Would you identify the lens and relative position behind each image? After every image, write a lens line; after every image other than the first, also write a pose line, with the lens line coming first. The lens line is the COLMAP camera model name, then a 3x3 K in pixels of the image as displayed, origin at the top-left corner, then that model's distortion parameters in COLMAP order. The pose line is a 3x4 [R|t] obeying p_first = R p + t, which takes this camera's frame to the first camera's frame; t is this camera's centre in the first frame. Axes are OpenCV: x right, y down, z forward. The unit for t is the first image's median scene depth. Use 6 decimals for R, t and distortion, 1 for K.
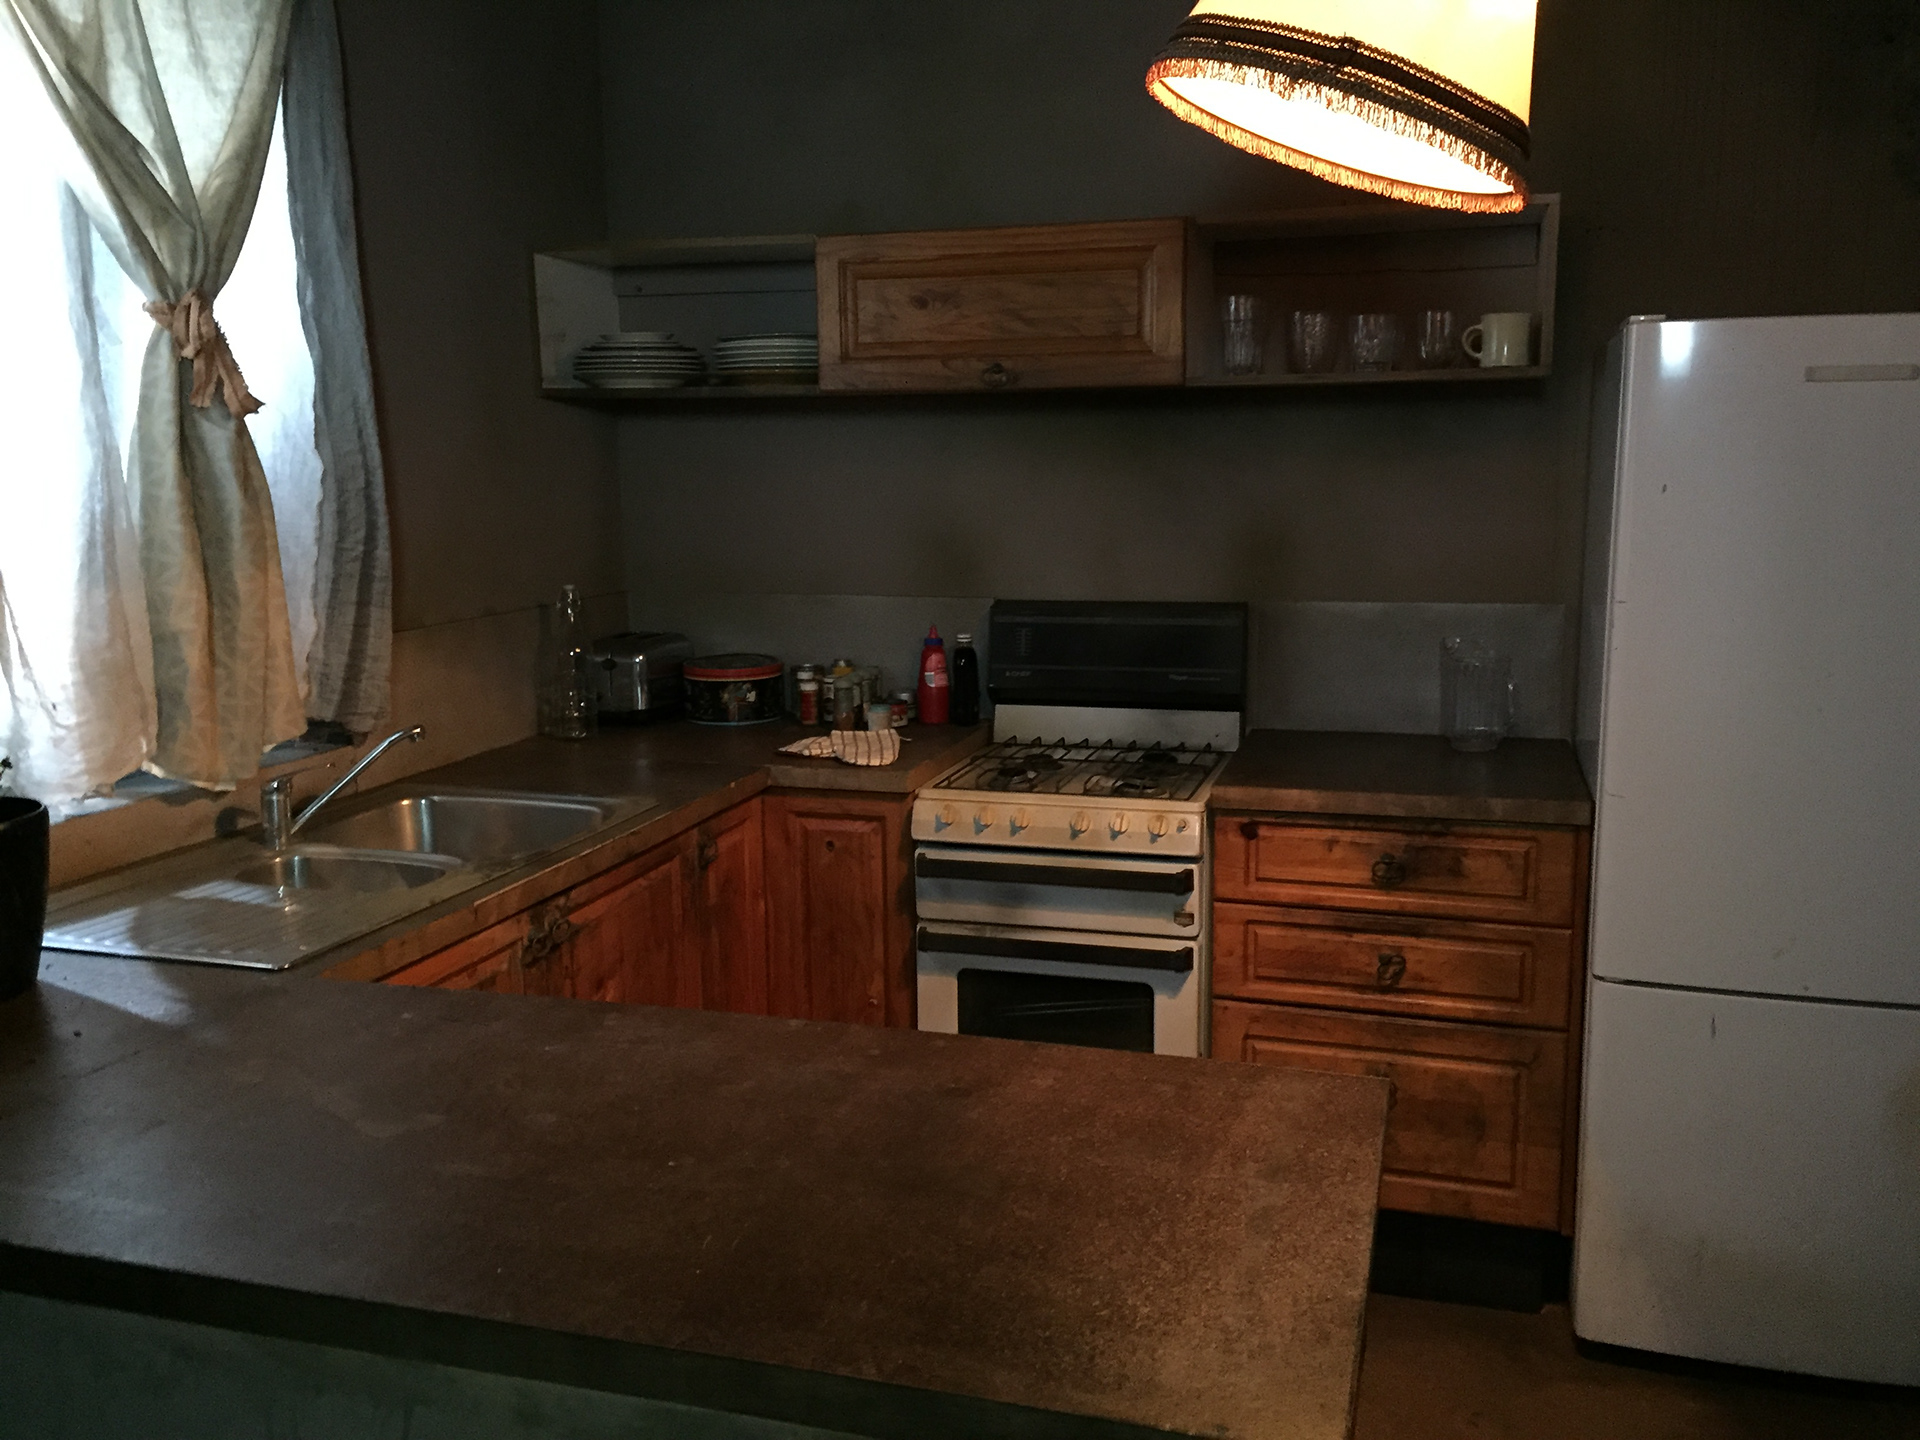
lens RADIAL K [[1646.2, 0, 963.4], [0, 1646.2, 723.3], [0, 0, 1]] dist [0.057023, -0.064735]
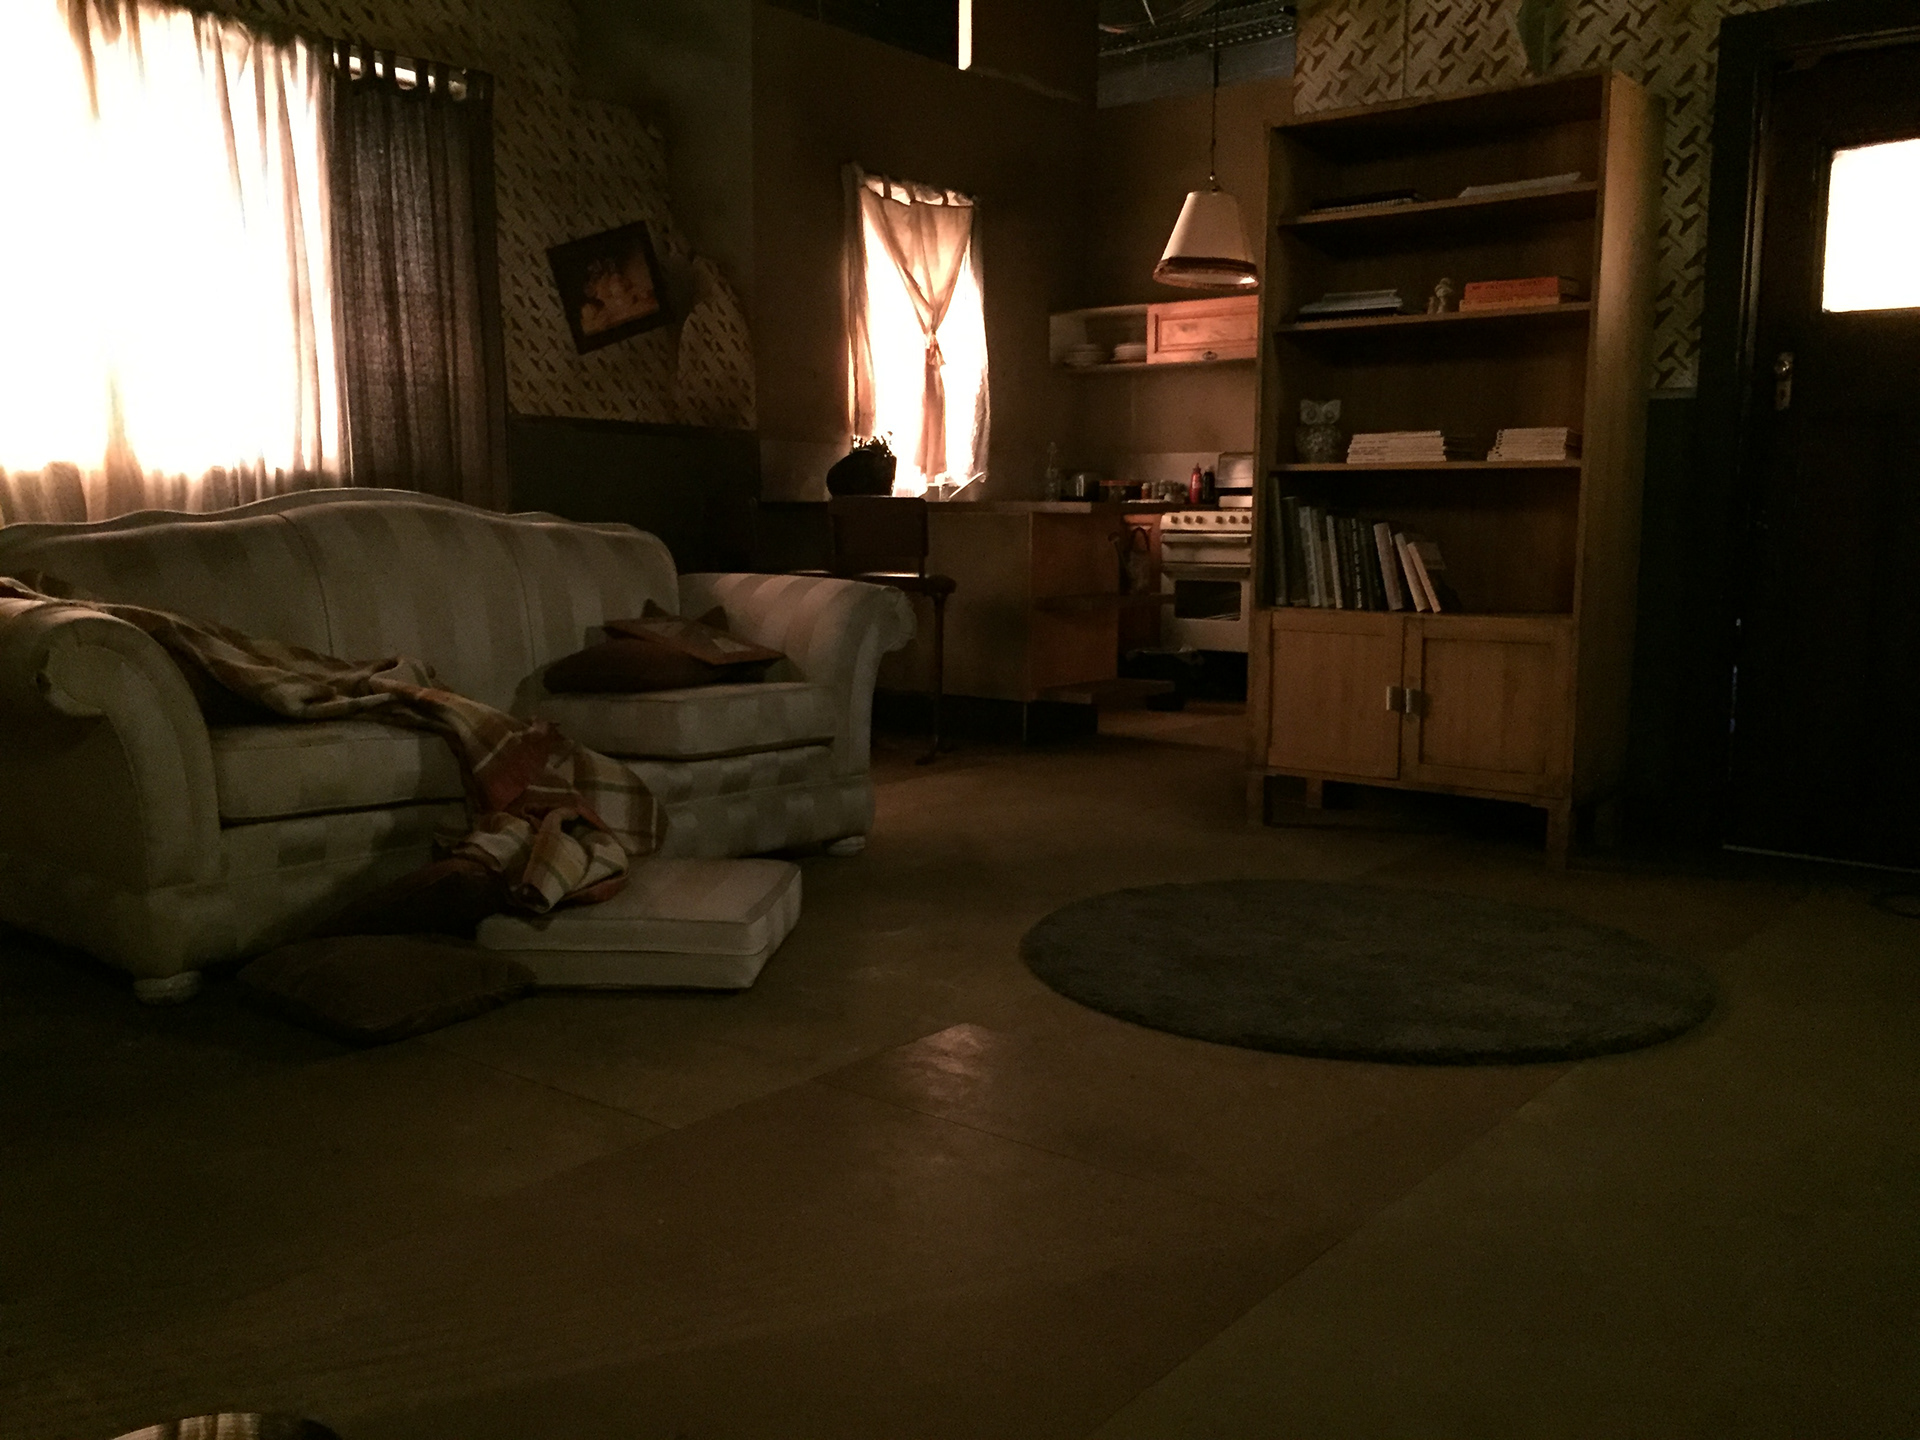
lens RADIAL K [[1646.2, 0, 954.8], [0, 1646.2, 724.2], [0, 0, 1]] dist [0.057023, -0.064735]
pose [[0.919294, 0.065206, -0.388132, 0.704580], [-0.064085, 0.997819, 0.015849, 0.356528], [0.388319, 0.010304, 0.921468, -1.566075]]
